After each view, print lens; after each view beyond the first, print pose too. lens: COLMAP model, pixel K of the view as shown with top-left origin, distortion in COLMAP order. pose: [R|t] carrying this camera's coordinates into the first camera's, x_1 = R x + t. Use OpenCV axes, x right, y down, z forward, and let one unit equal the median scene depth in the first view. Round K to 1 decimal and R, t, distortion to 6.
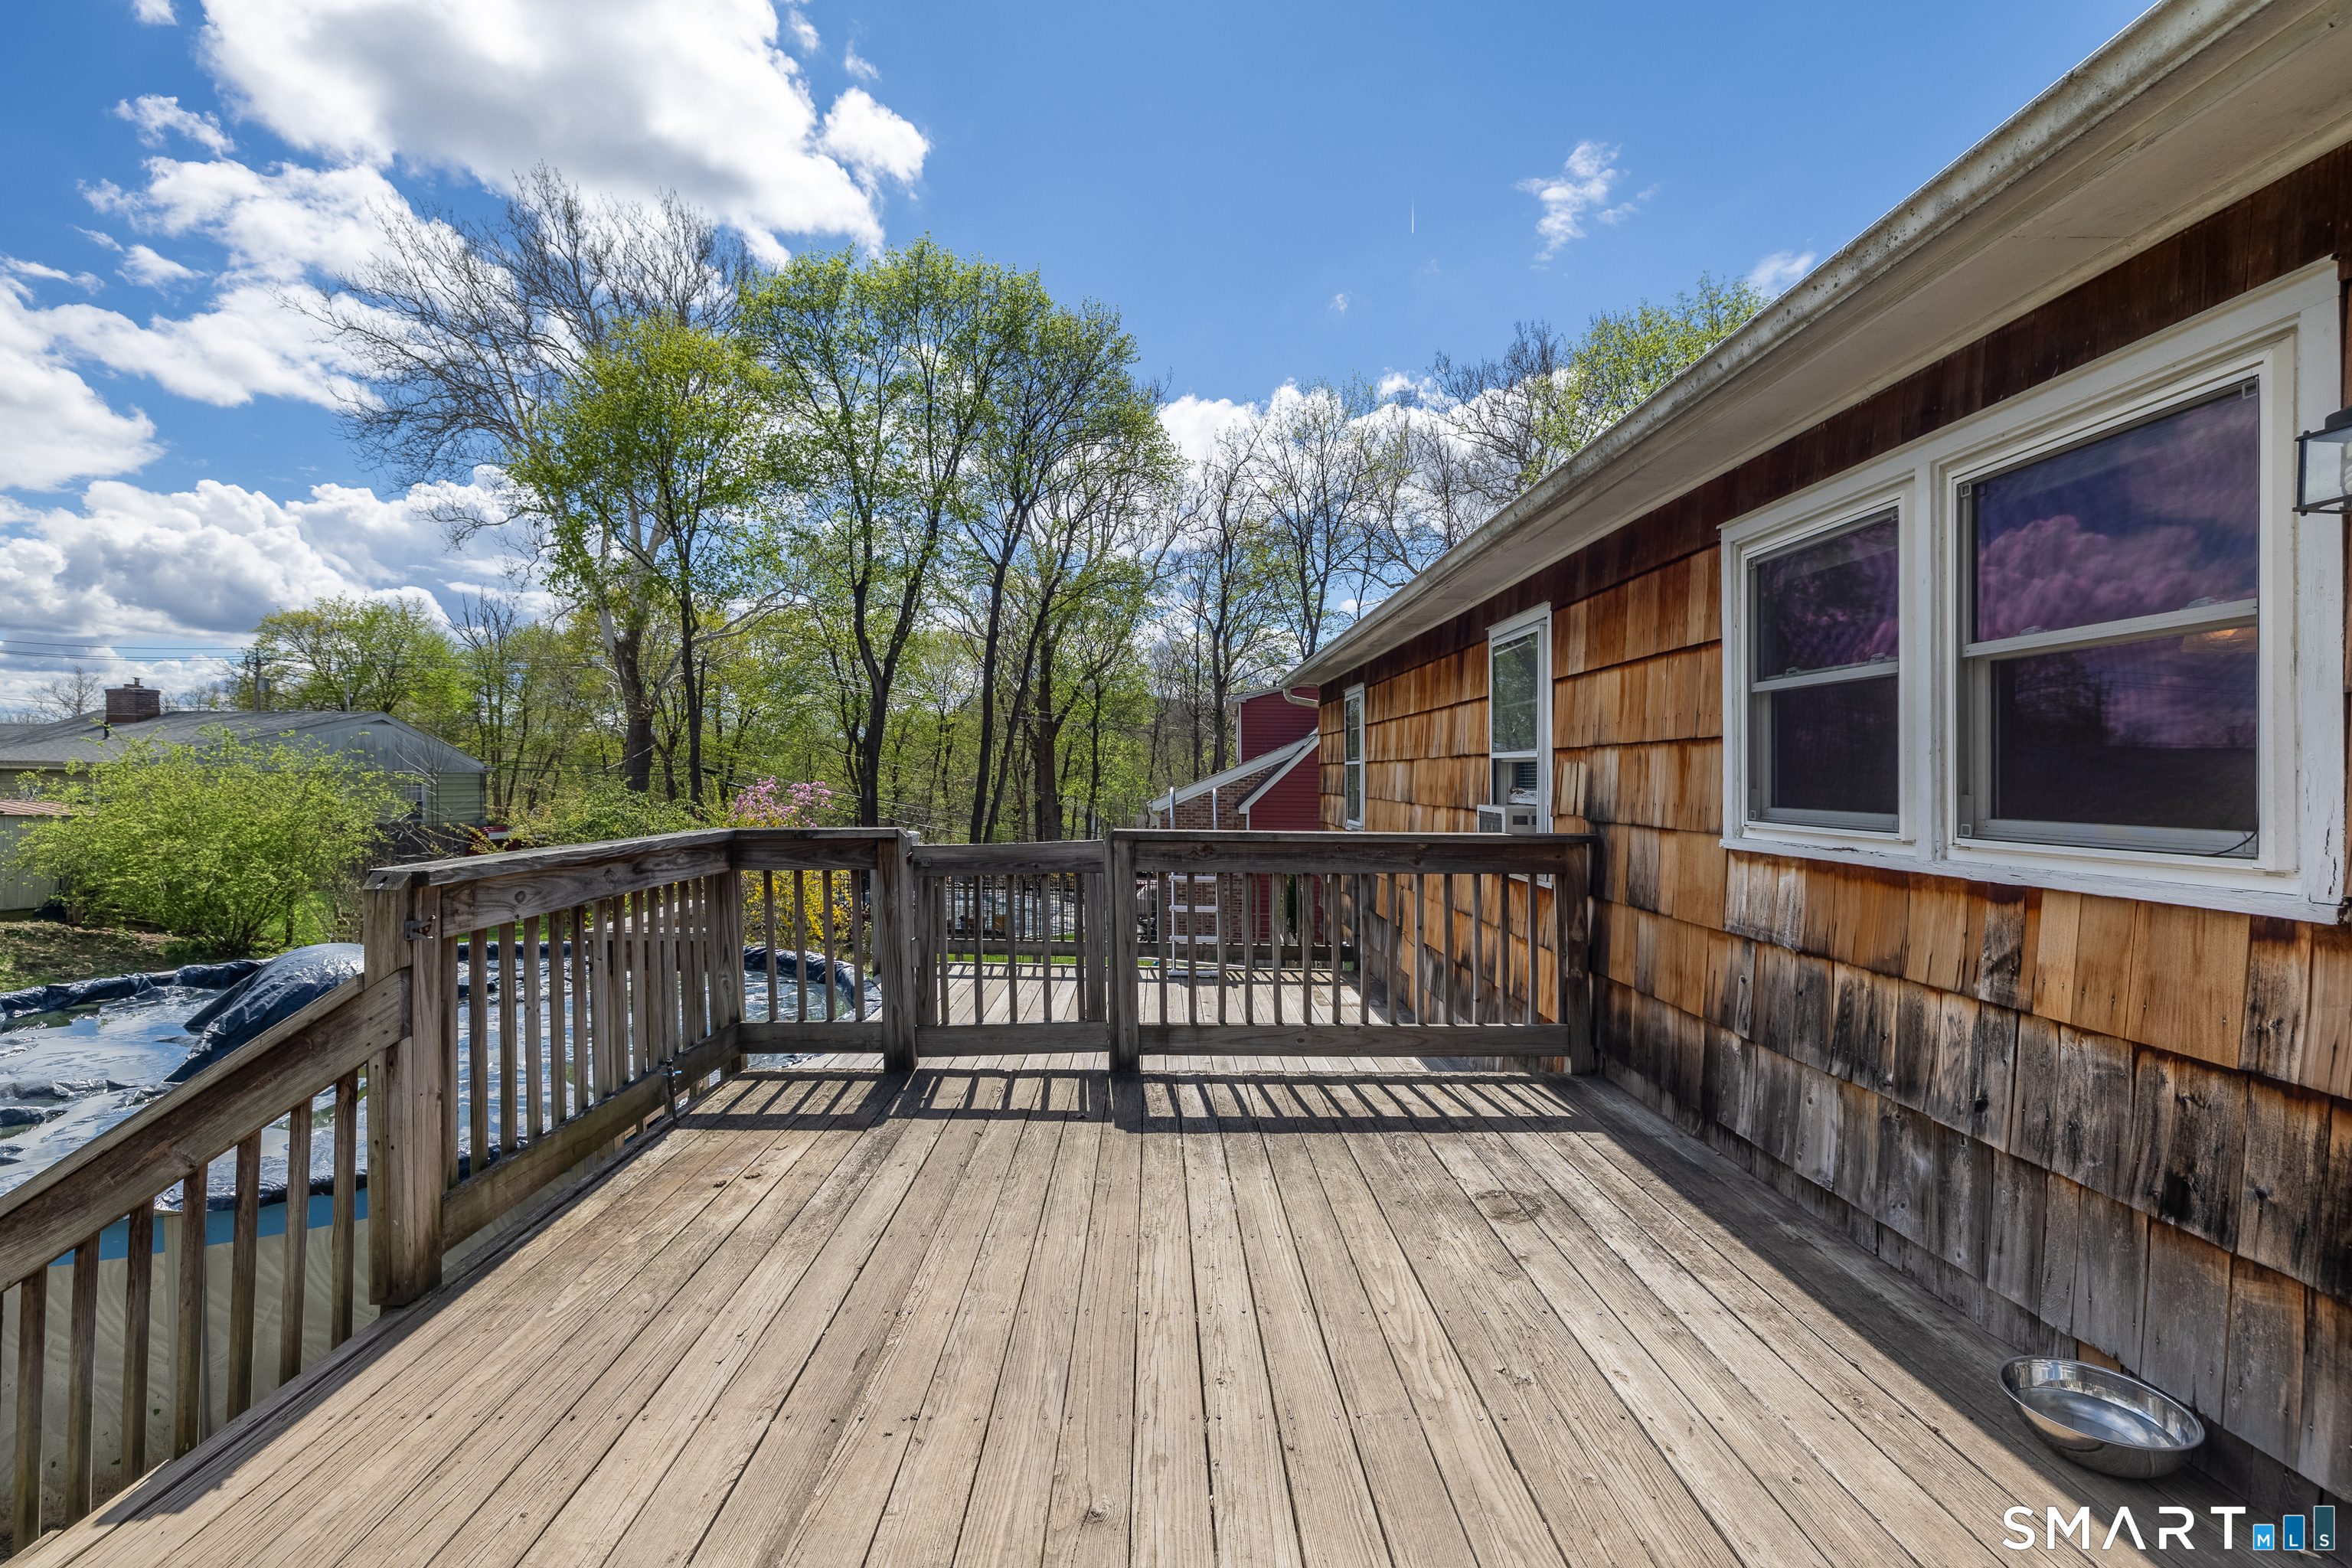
lens RADIAL K [[966.0, 0, 1176.0], [0, 966.0, 784.0], [0, 0, 1]] dist [0.000918, -0.000252]
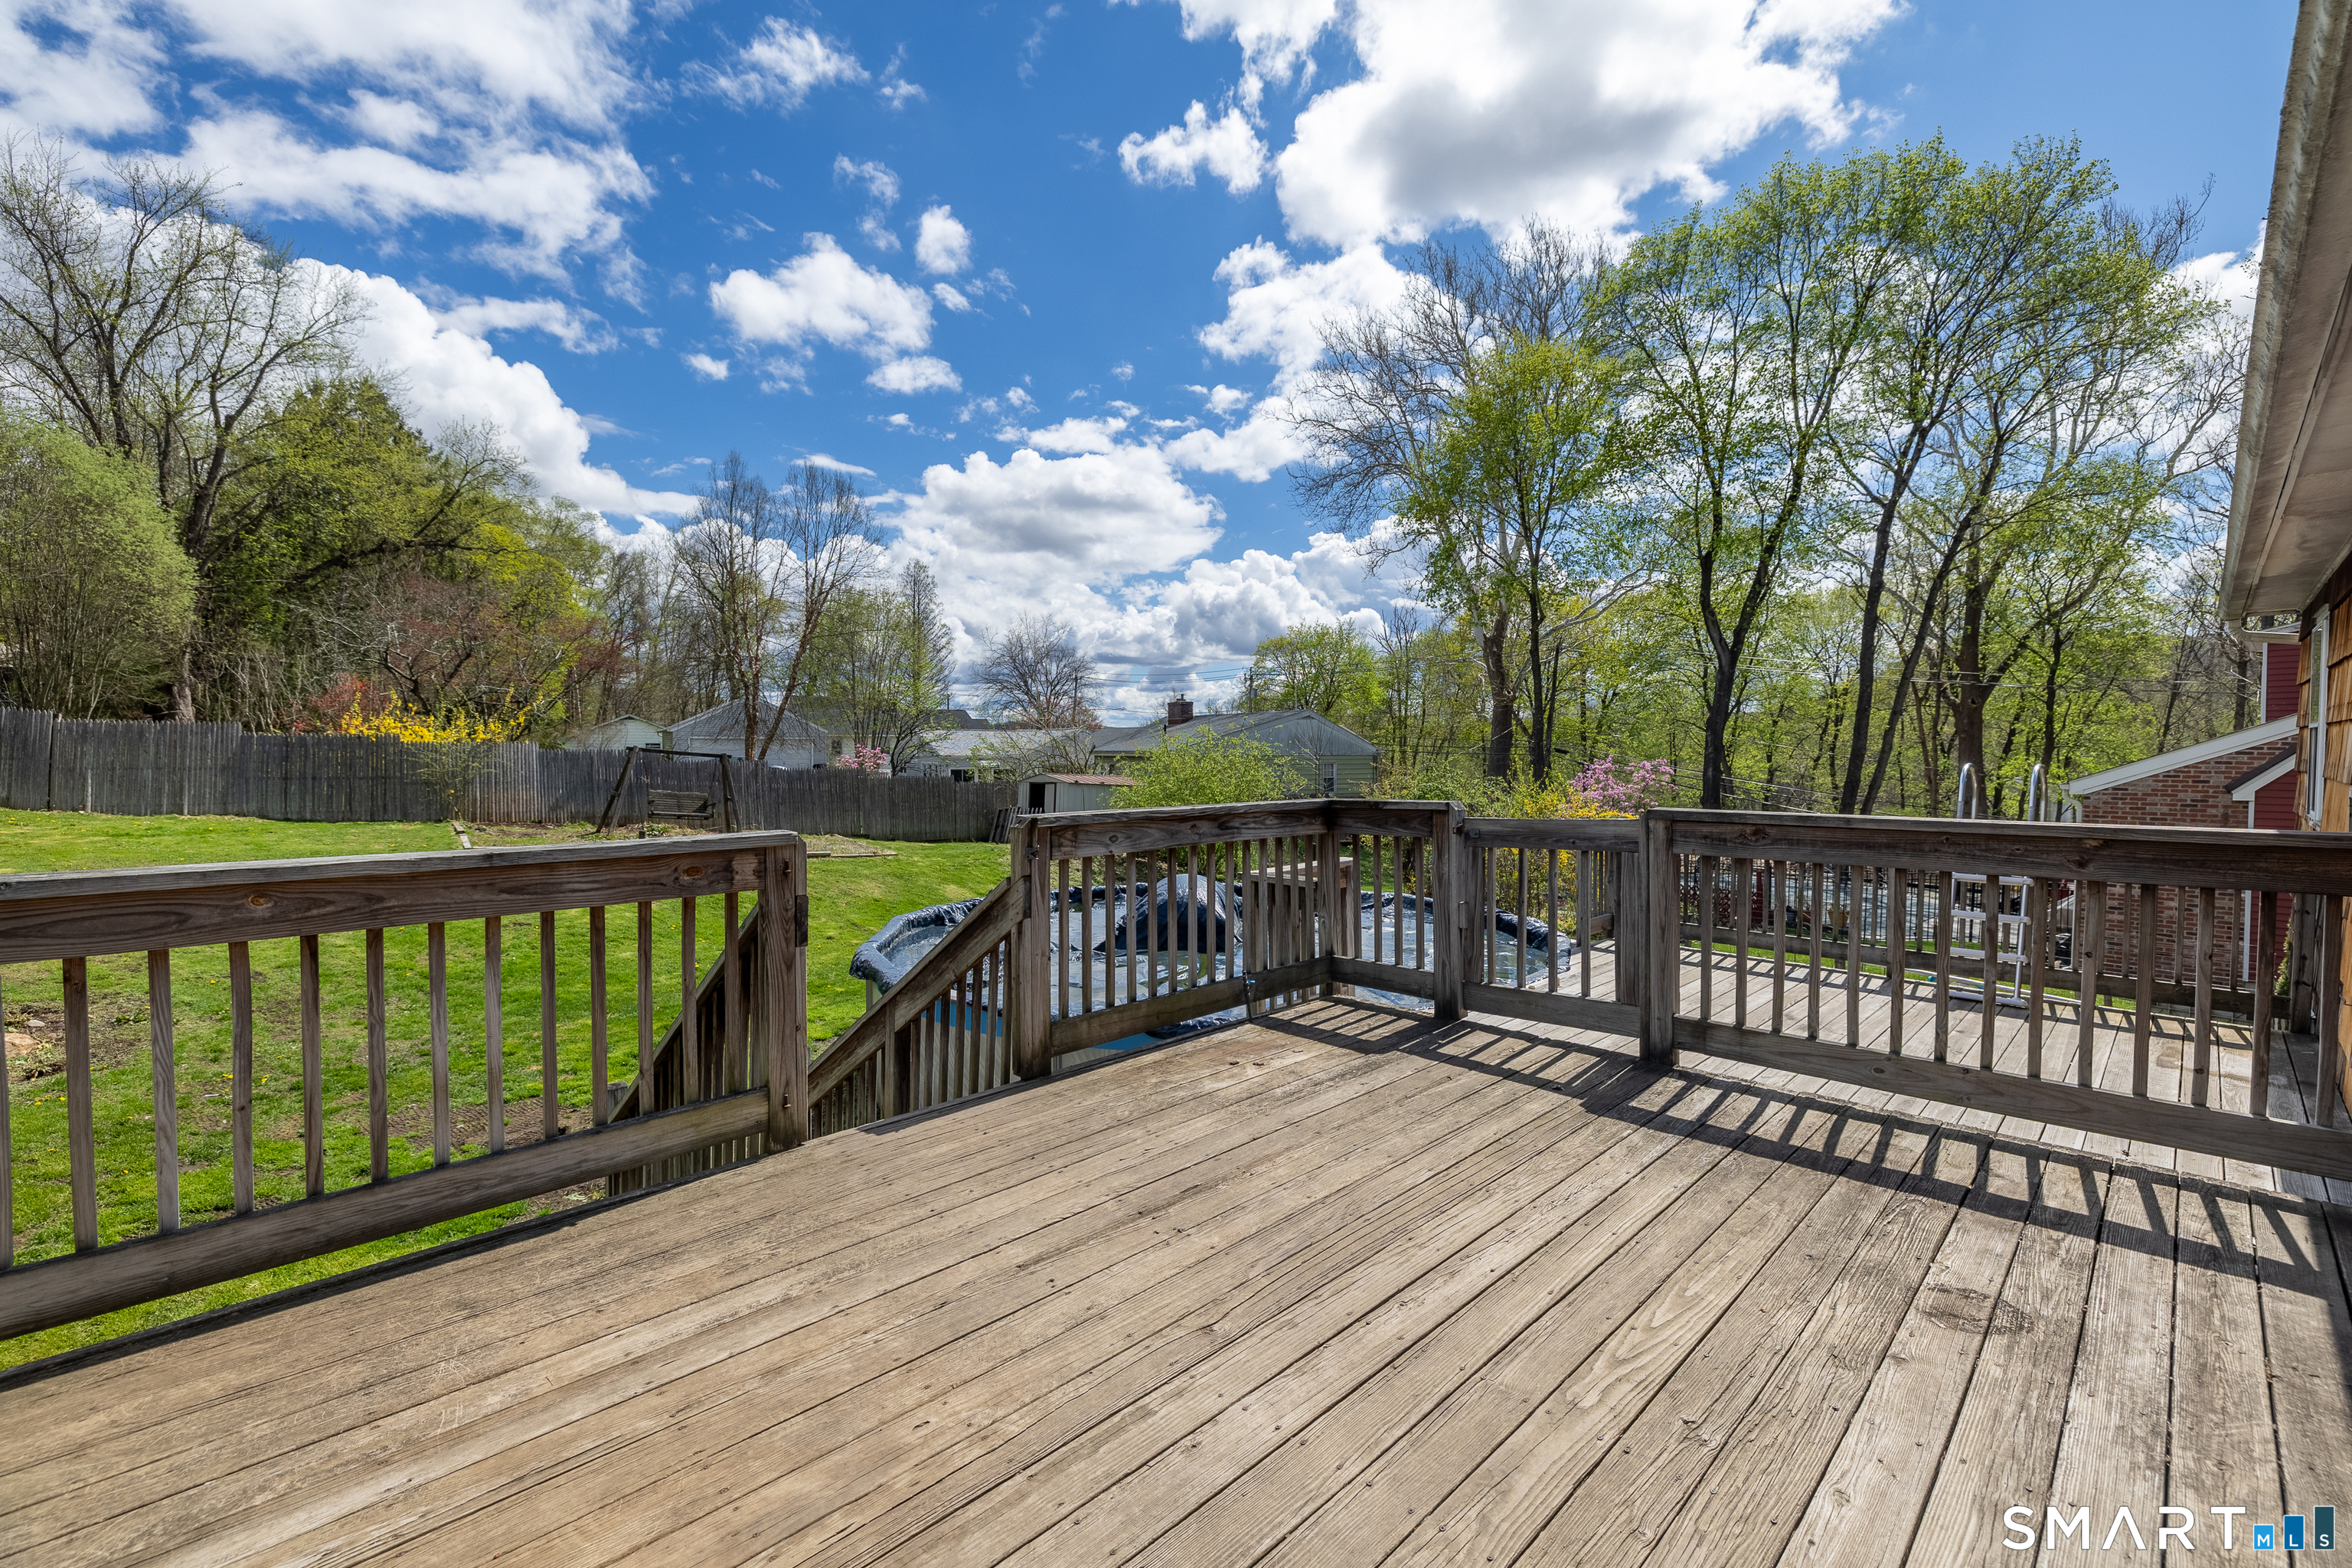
lens RADIAL K [[981.2, 0, 1287.3], [0, 981.2, 774.4], [0, 0, 1]] dist [0.003189, 0.000303]
pose [[0.723596, 0.001830, -0.690221, 0.357515], [0.006602, 0.999932, 0.009572, 0.002347], [0.690192, -0.011483, 0.723535, 0.053079]]
